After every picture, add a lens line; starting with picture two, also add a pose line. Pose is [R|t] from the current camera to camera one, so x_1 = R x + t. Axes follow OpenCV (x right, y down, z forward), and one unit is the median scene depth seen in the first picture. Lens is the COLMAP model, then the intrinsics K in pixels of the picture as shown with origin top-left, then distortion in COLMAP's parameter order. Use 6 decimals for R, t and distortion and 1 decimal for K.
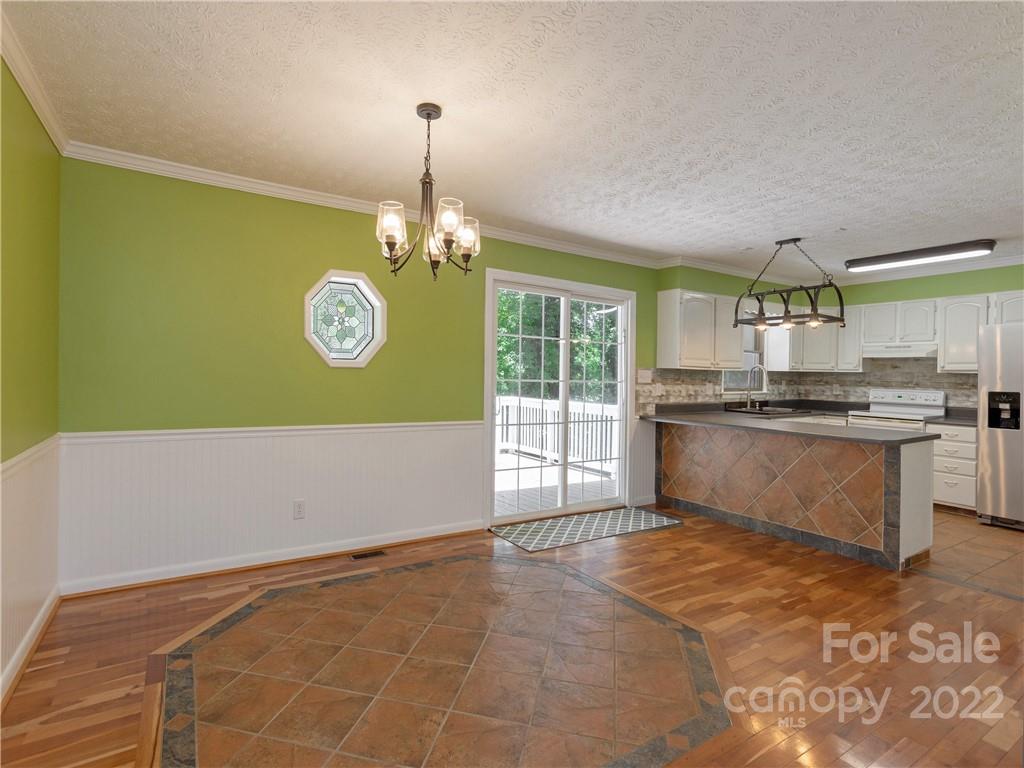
lens RADIAL K [[586.9, 0, 408.3], [0, 586.9, 375.9], [0, 0, 1]] dist [-0.031228, 0.021836]
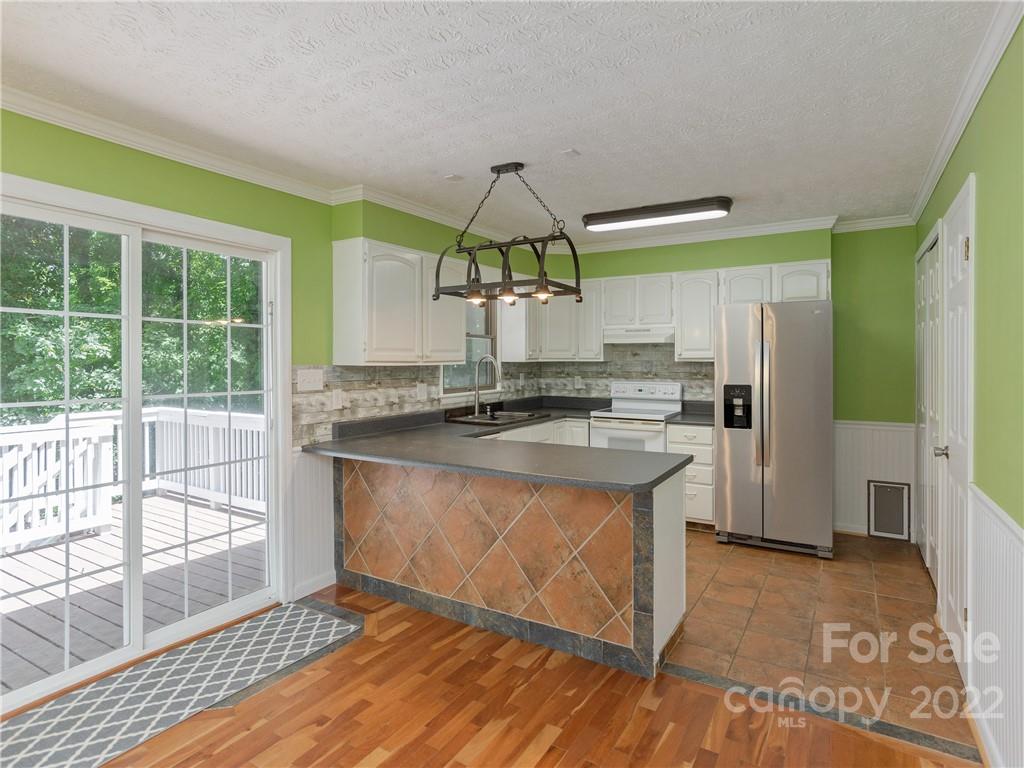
lens RADIAL K [[632.2, 0, 488.3], [0, 632.2, 361.7], [0, 0, 1]] dist [-0.032948, 0.000627]
pose [[0.885406, -0.021968, 0.464299, 0.263178], [0.019464, 0.999759, 0.010185, -0.020429], [-0.464411, 0.000019, 0.885620, 0.335662]]
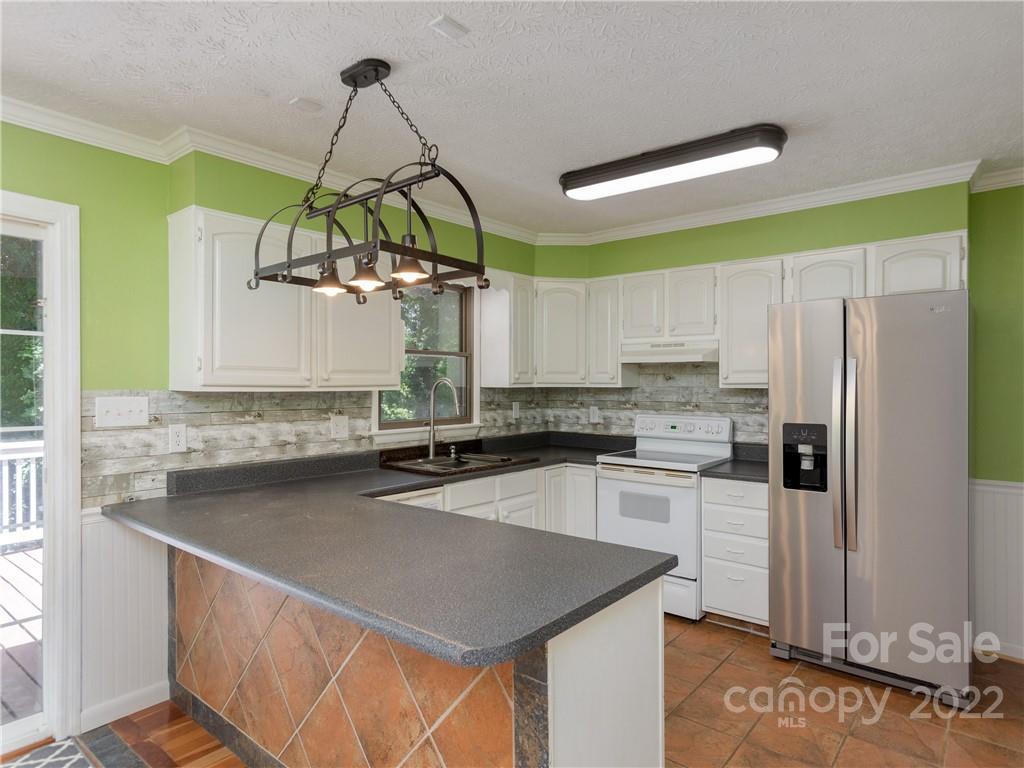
lens RADIAL K [[609.3, 0, 485.2], [0, 609.3, 385.3], [0, 0, 1]] dist [-0.004992, 0.001210]
pose [[0.954584, -0.016310, 0.297495, 0.519841], [0.015994, 0.999866, 0.003496, -0.014790], [-0.297512, 0.001421, 0.954717, 0.496686]]
